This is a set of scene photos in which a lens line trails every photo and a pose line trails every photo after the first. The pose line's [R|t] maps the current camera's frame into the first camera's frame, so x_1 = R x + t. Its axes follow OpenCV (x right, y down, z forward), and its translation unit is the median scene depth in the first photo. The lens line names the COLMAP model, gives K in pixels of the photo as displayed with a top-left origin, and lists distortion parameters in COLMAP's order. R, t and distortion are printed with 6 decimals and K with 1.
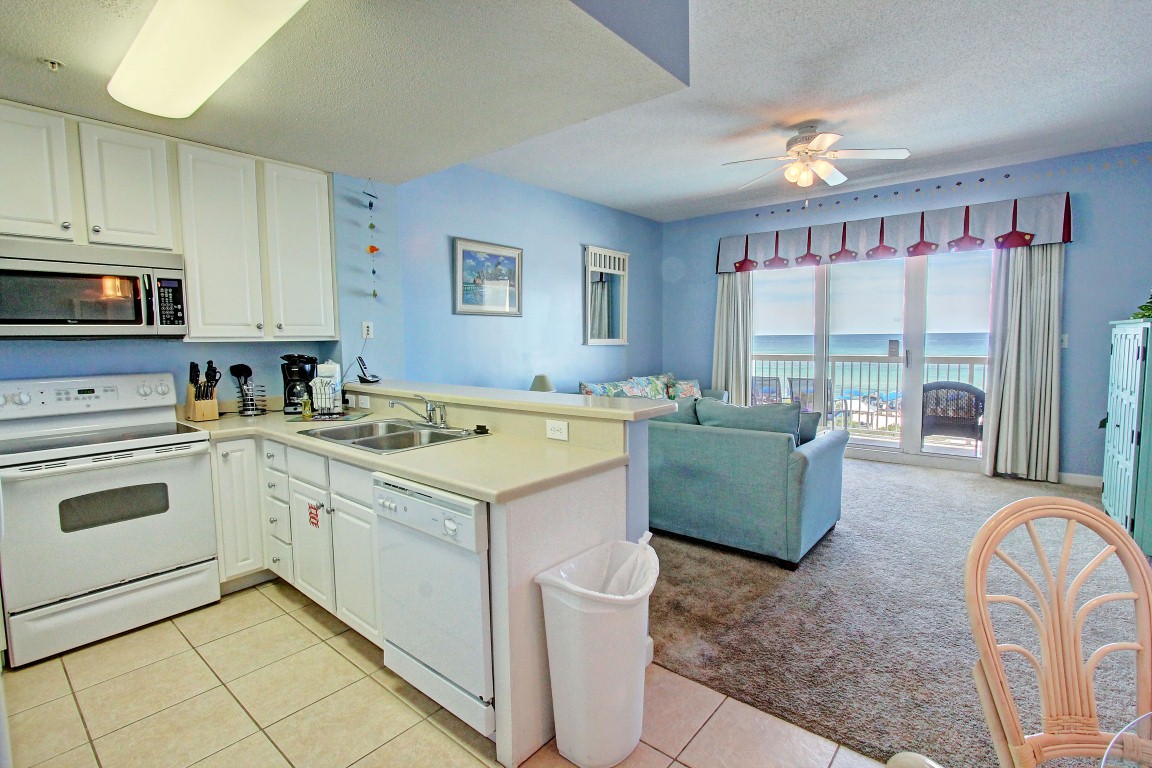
lens RADIAL K [[535.8, 0, 583.1], [0, 535.8, 382.6], [0, 0, 1]] dist [-0.014875, 0.003674]
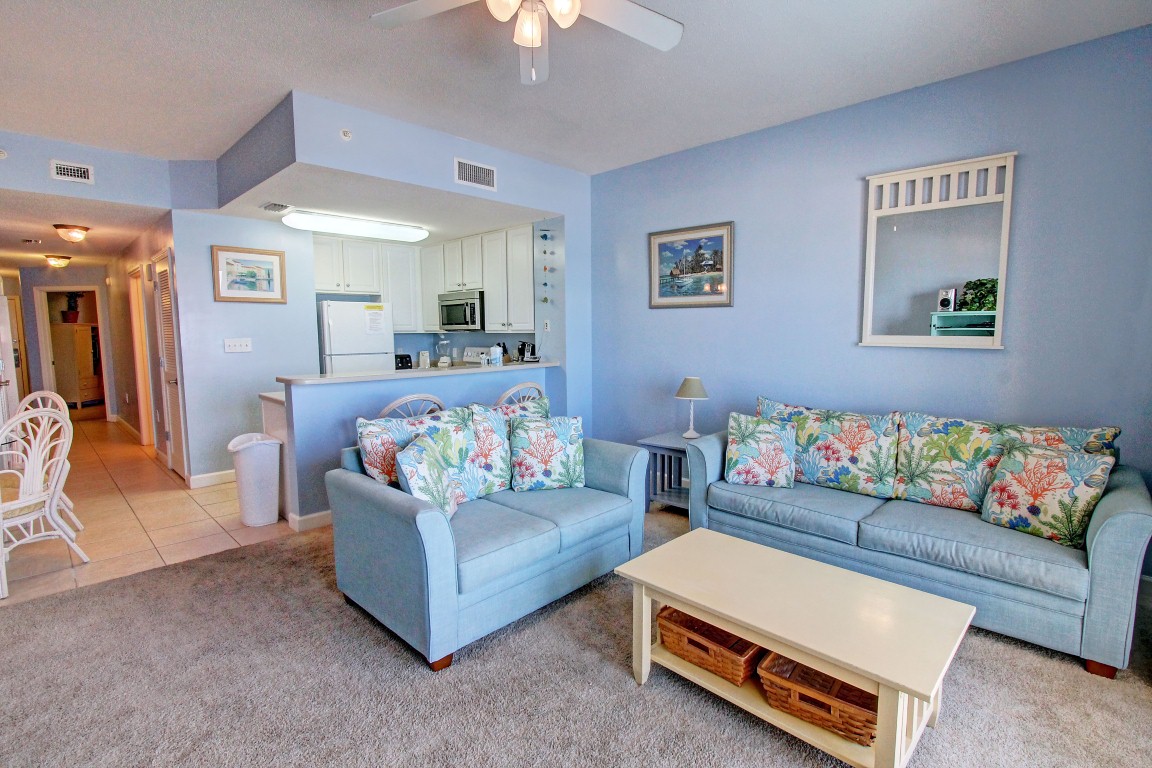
lens RADIAL K [[535.8, 0, 581.1], [0, 535.8, 381.2], [0, 0, 1]] dist [-0.014875, 0.003674]
pose [[-0.064111, 0.109435, -0.991924, 1.119455], [-0.076099, 0.990539, 0.114201, -0.133845], [0.995037, 0.082806, -0.055177, 1.295171]]
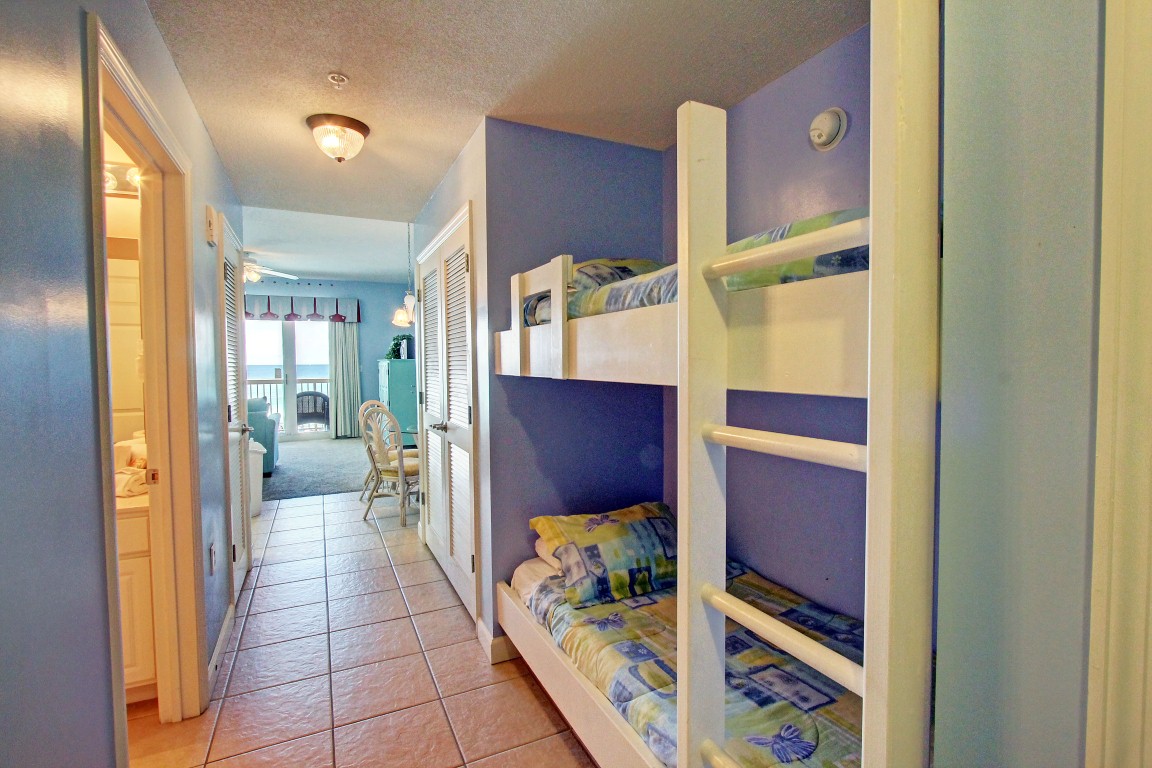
lens RADIAL K [[535.8, 0, 579.4], [0, 535.8, 377.7], [0, 0, 1]] dist [-0.014875, 0.003674]
pose [[0.417135, -0.015266, 0.908716, -0.933629], [0.073419, 0.997157, -0.016950, 0.078324], [-0.905874, 0.073788, 0.417070, -0.944408]]
